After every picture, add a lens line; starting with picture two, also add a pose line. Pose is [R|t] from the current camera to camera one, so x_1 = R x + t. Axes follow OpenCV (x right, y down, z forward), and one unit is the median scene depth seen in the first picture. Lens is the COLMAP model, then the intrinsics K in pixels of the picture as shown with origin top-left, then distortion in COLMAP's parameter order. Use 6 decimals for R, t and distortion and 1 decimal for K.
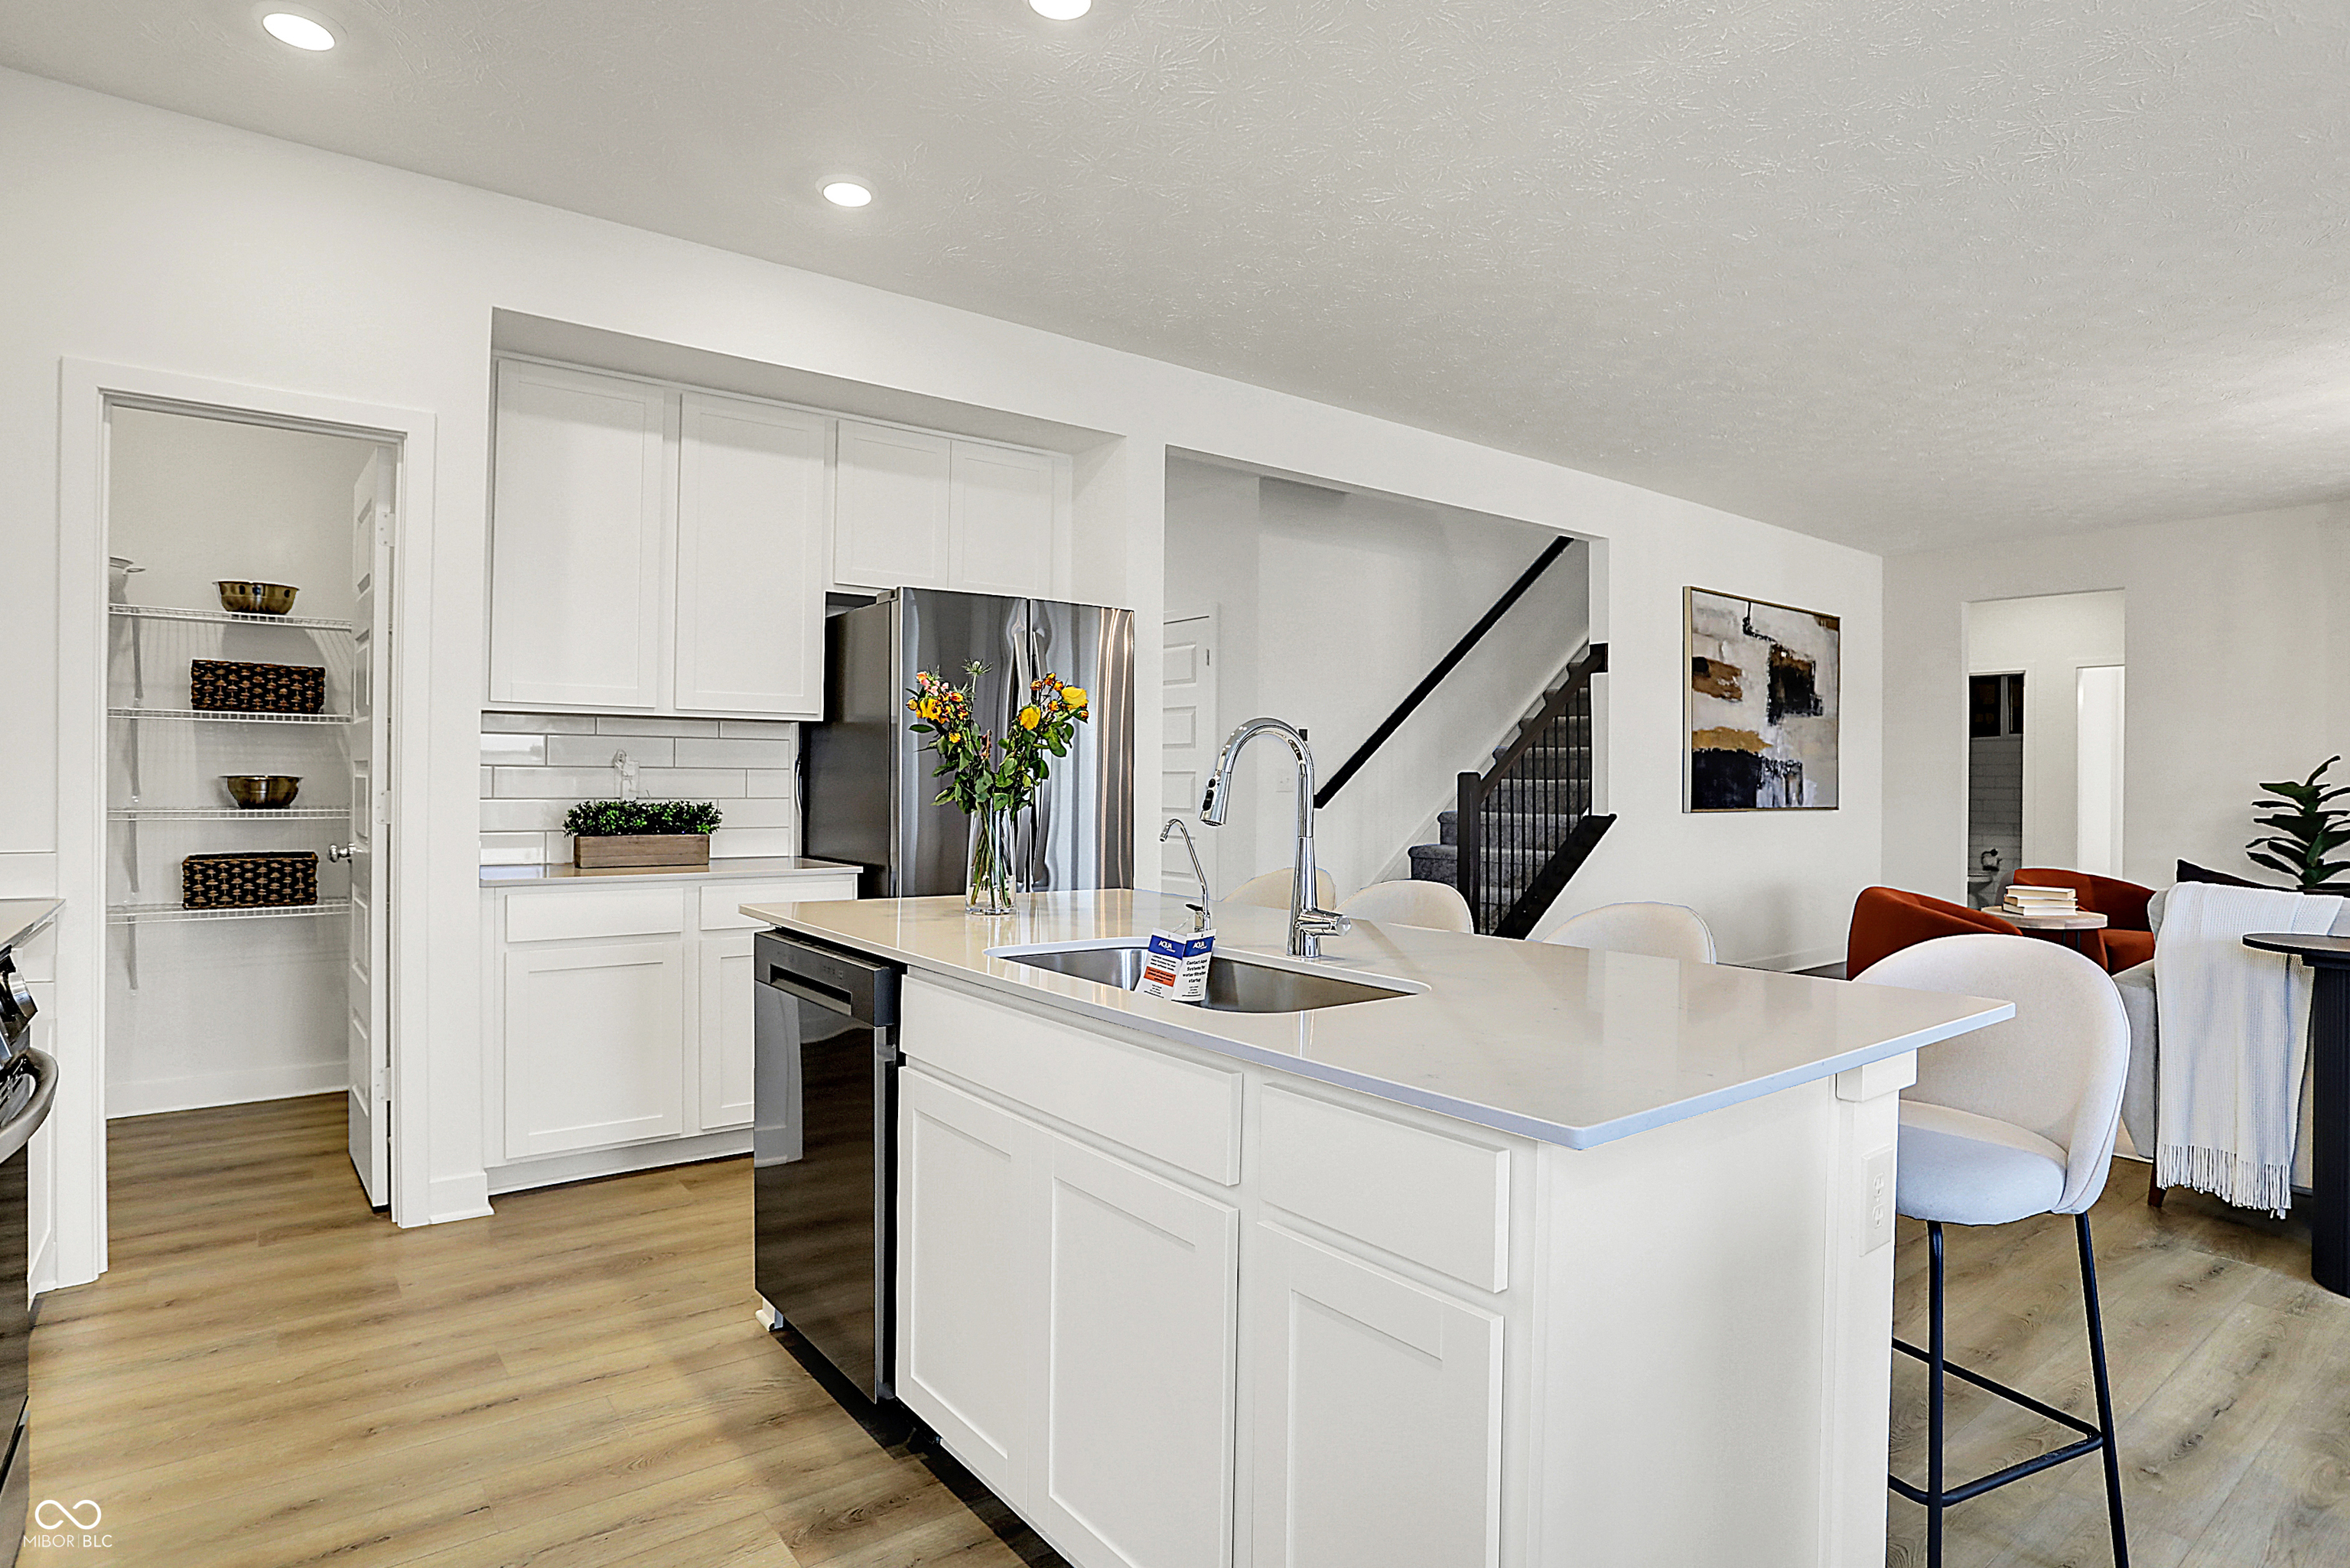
lens RADIAL K [[1256.9, 0, 1199.9], [0, 1256.9, 770.6], [0, 0, 1]] dist [-0.086794, 0.039424]
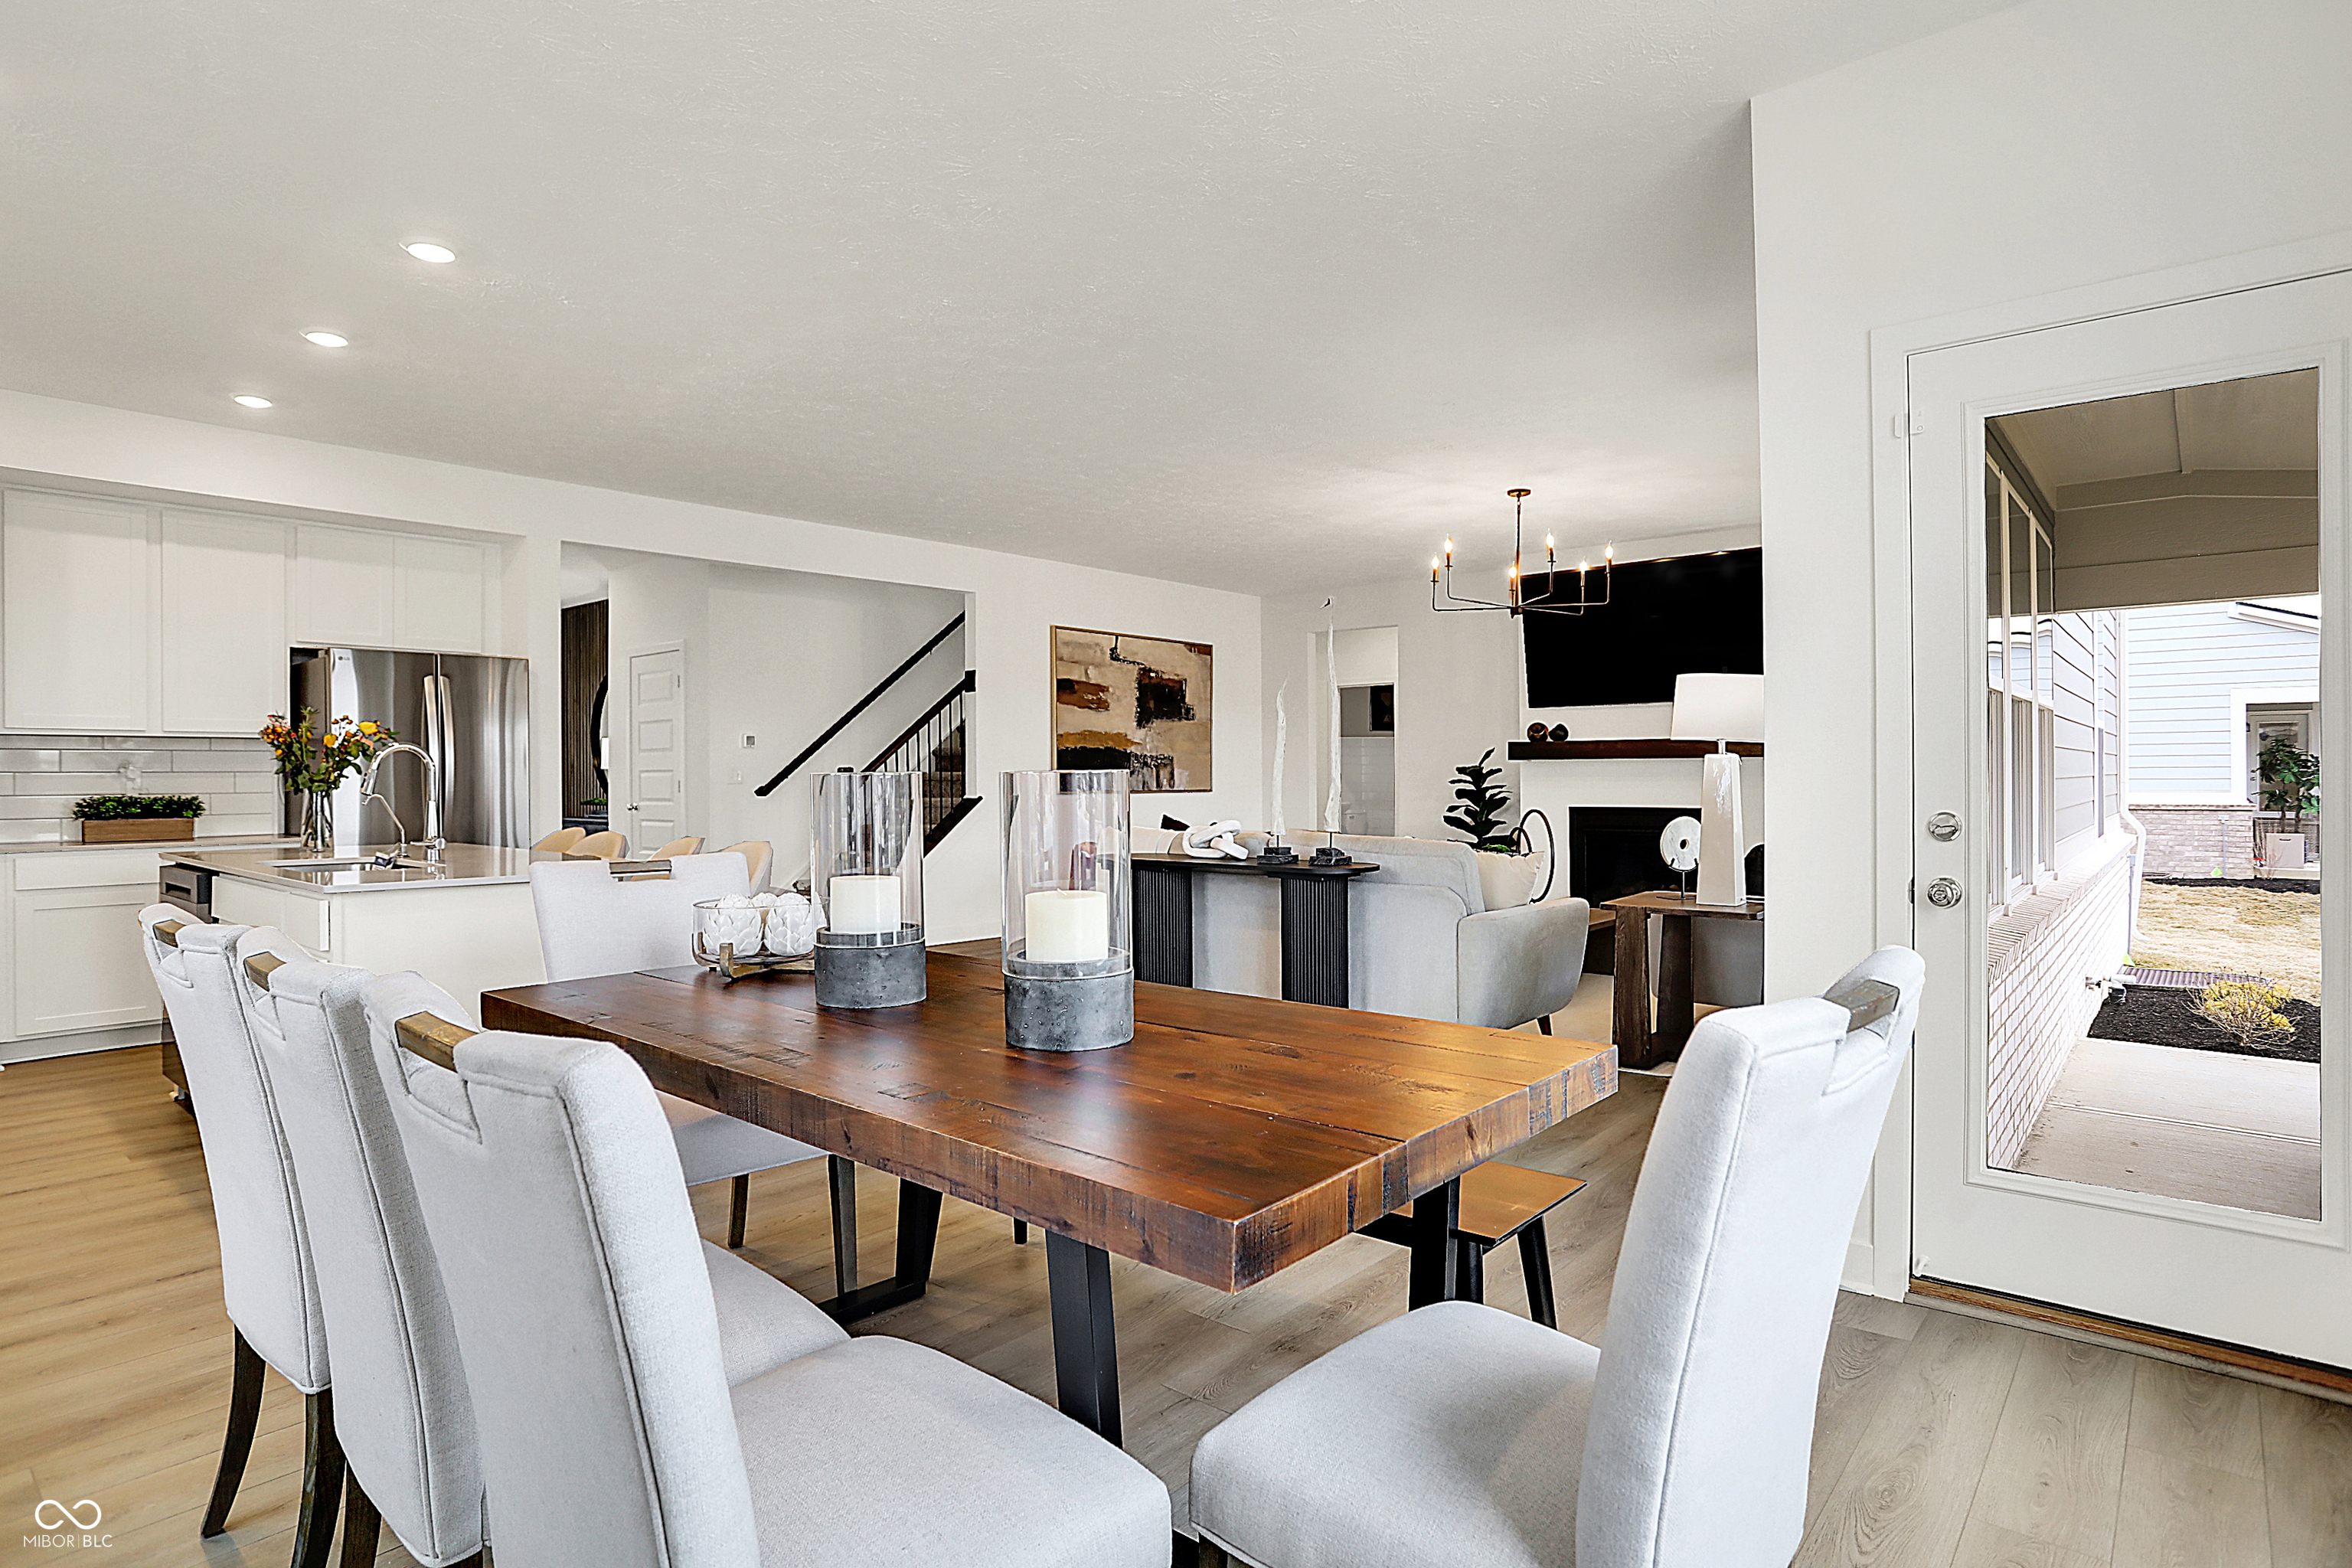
lens RADIAL K [[1231.8, 0, 1163.9], [0, 1231.8, 778.7], [0, 0, 1]] dist [-0.068617, 0.032930]
pose [[0.981355, -0.015170, 0.191604, 0.428931], [0.013243, 0.999848, 0.011334, 0.004903], [-0.191747, -0.008586, 0.981407, -0.553899]]
